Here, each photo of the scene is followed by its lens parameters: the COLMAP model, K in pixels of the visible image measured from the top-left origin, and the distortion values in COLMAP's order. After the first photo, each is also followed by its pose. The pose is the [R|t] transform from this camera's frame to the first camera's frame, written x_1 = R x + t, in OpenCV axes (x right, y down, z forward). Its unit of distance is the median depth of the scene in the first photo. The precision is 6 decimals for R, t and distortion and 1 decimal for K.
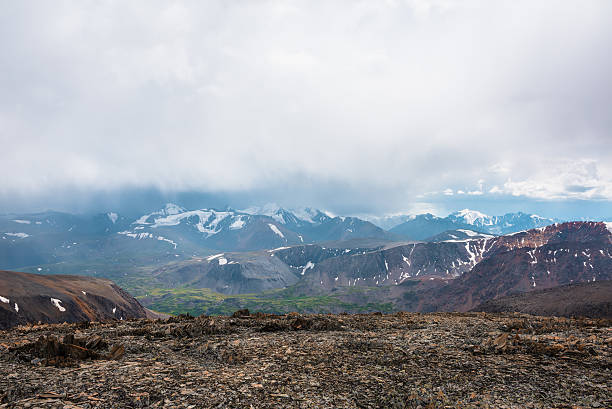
lens RADIAL K [[533.5, 0, 306.0], [0, 533.5, 204.5], [0, 0, 1]] dist [-0.011684, -0.003951]
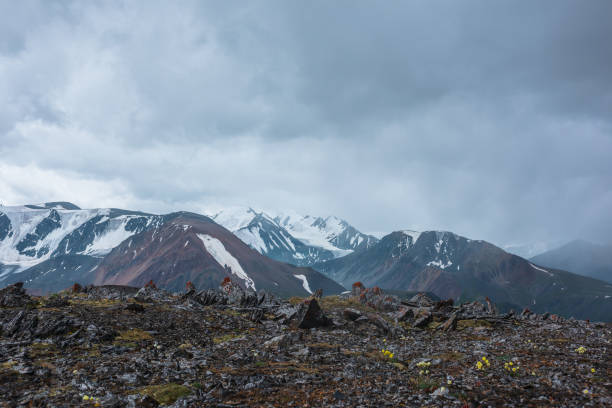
lens RADIAL K [[533.5, 0, 306.0], [0, 533.5, 204.0], [0, 0, 1]] dist [-0.011684, -0.003951]
pose [[0.999919, 0.000926, -0.012701, -0.004824], [-0.002329, 0.993834, -0.110850, 0.062408], [0.012520, 0.110870, 0.993756, 0.823456]]
